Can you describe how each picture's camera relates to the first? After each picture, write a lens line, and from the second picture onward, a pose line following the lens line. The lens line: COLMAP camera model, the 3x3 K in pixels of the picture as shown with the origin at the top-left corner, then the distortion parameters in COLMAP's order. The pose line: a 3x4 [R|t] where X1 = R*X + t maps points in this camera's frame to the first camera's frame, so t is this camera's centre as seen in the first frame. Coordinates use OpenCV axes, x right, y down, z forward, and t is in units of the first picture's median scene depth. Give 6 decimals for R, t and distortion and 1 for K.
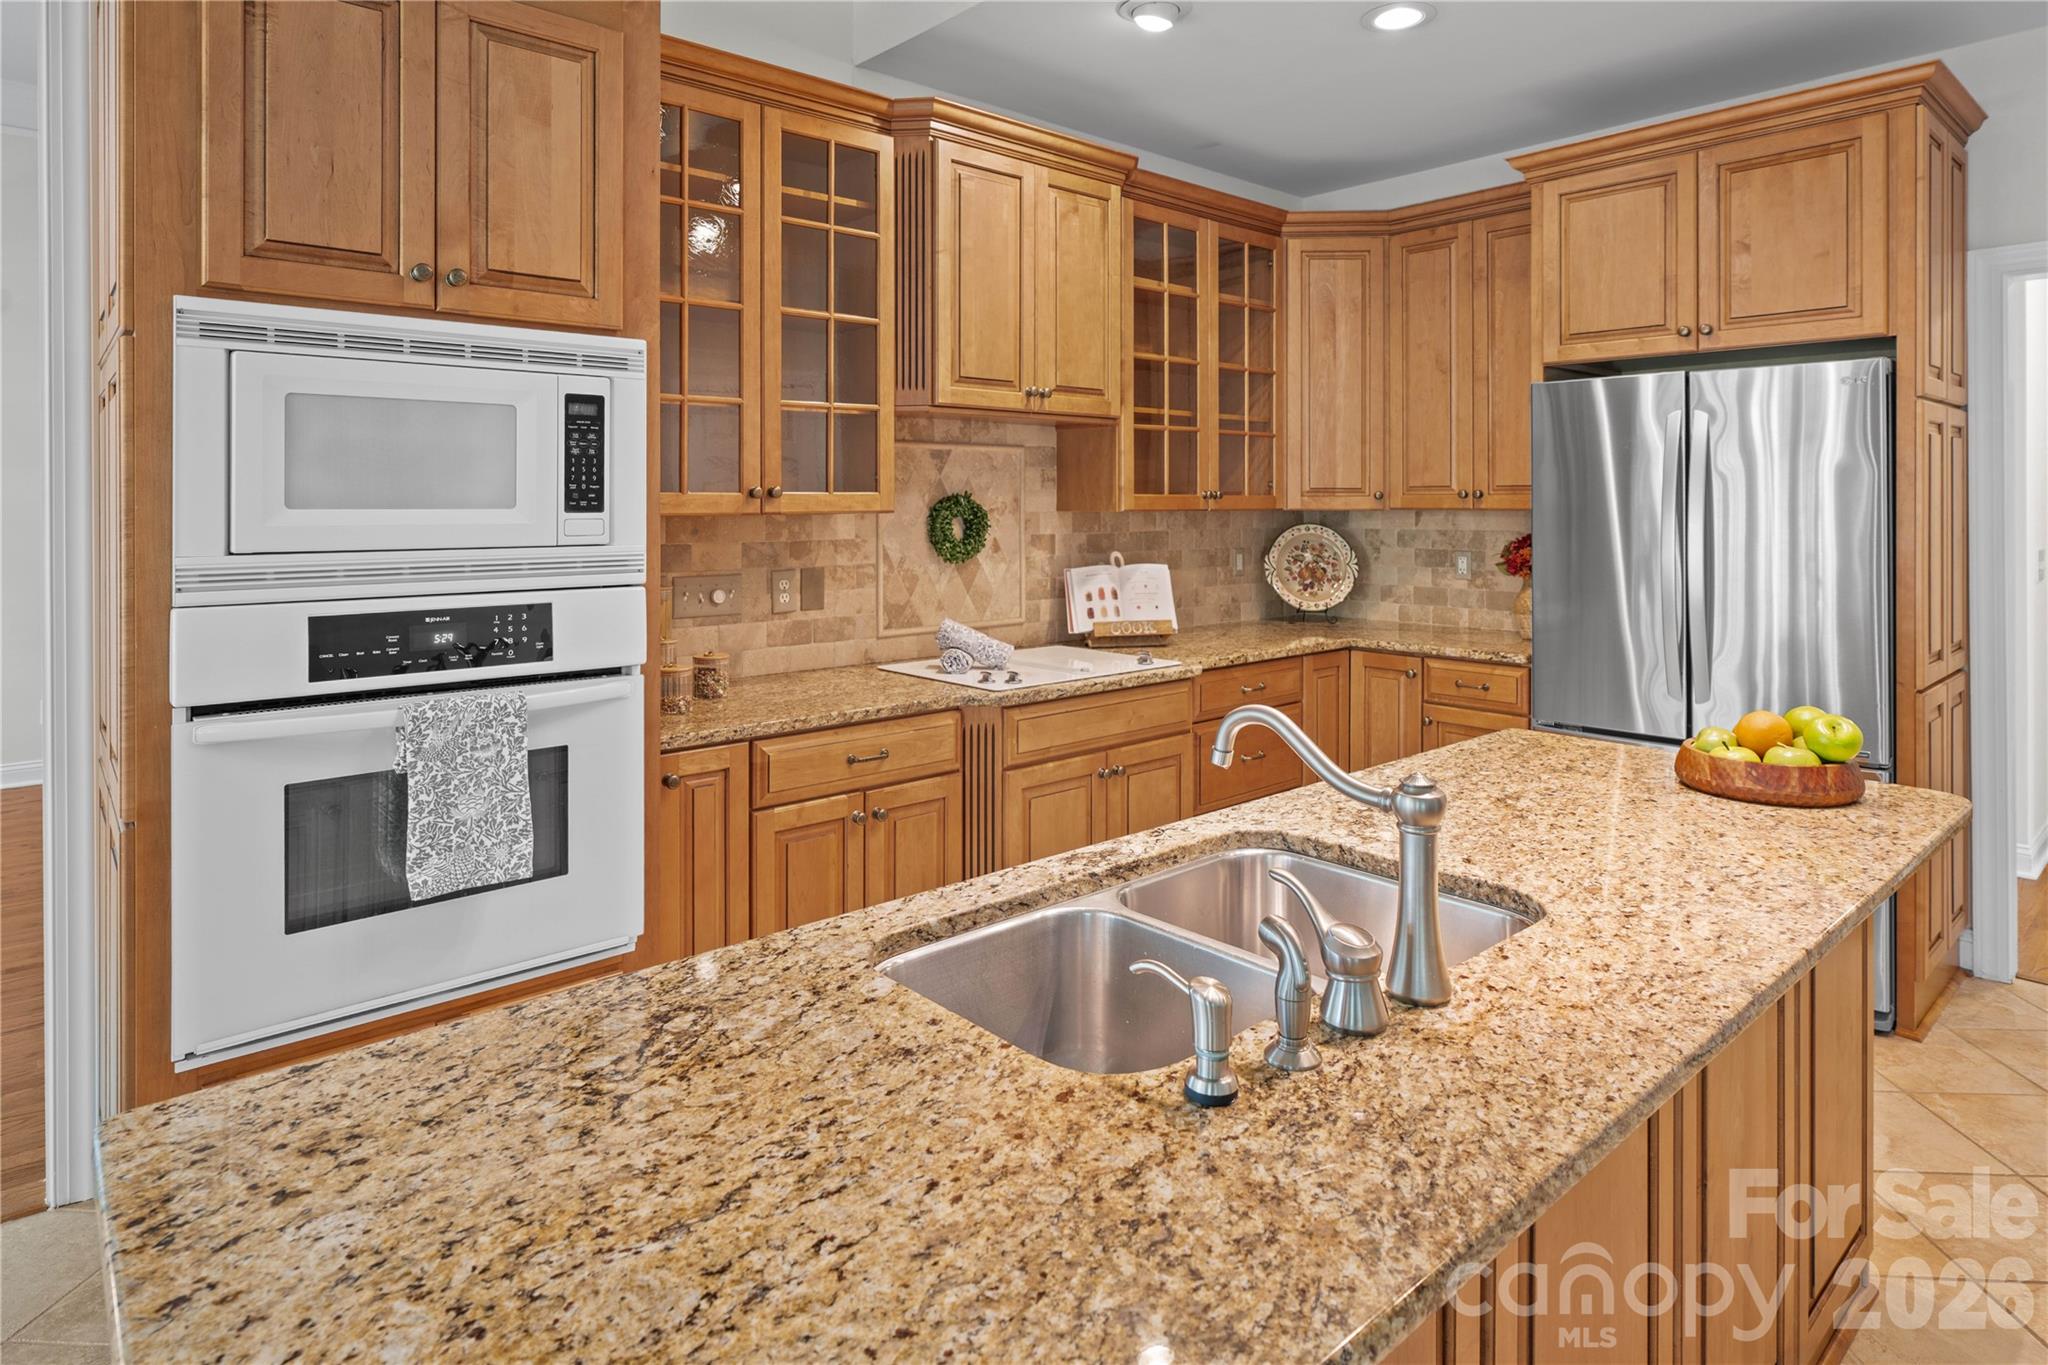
lens RADIAL K [[1142.4, 0, 1028.6], [0, 1142.4, 500.0], [0, 0, 1]] dist [-0.002656, 0.000216]
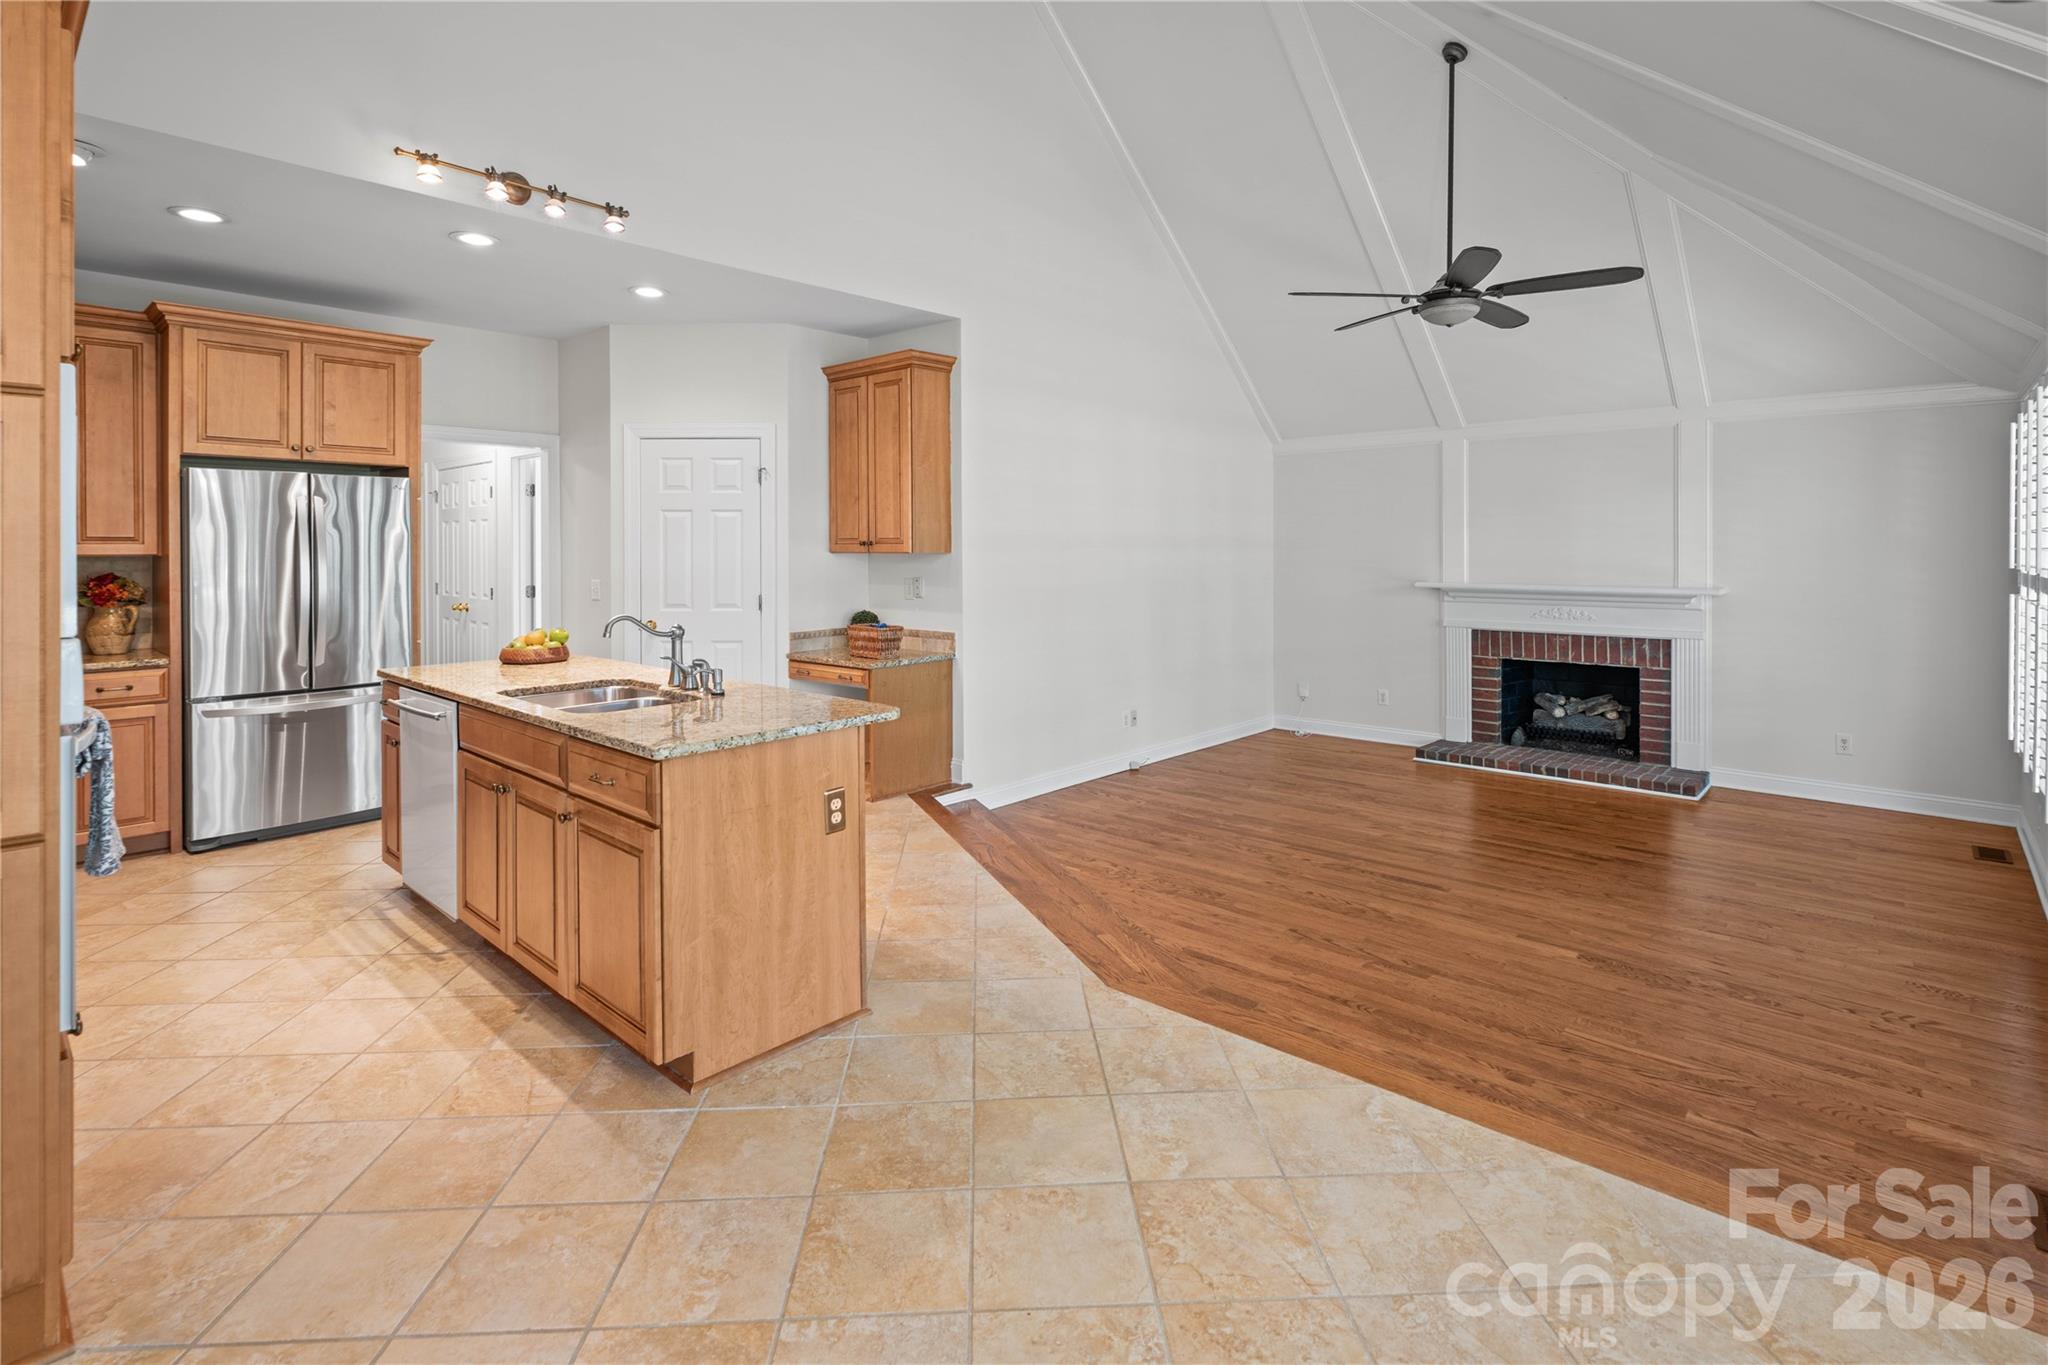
lens RADIAL K [[983.3, 0, 1026.0], [0, 983.3, 547.9], [0, 0, 1]] dist [-0.001098, -0.000503]
pose [[-0.099581, 0.002535, 0.995026, -0.972129], [0.000551, 0.999997, -0.002492, 0.003669], [-0.995029, 0.000300, -0.099582, 0.077106]]
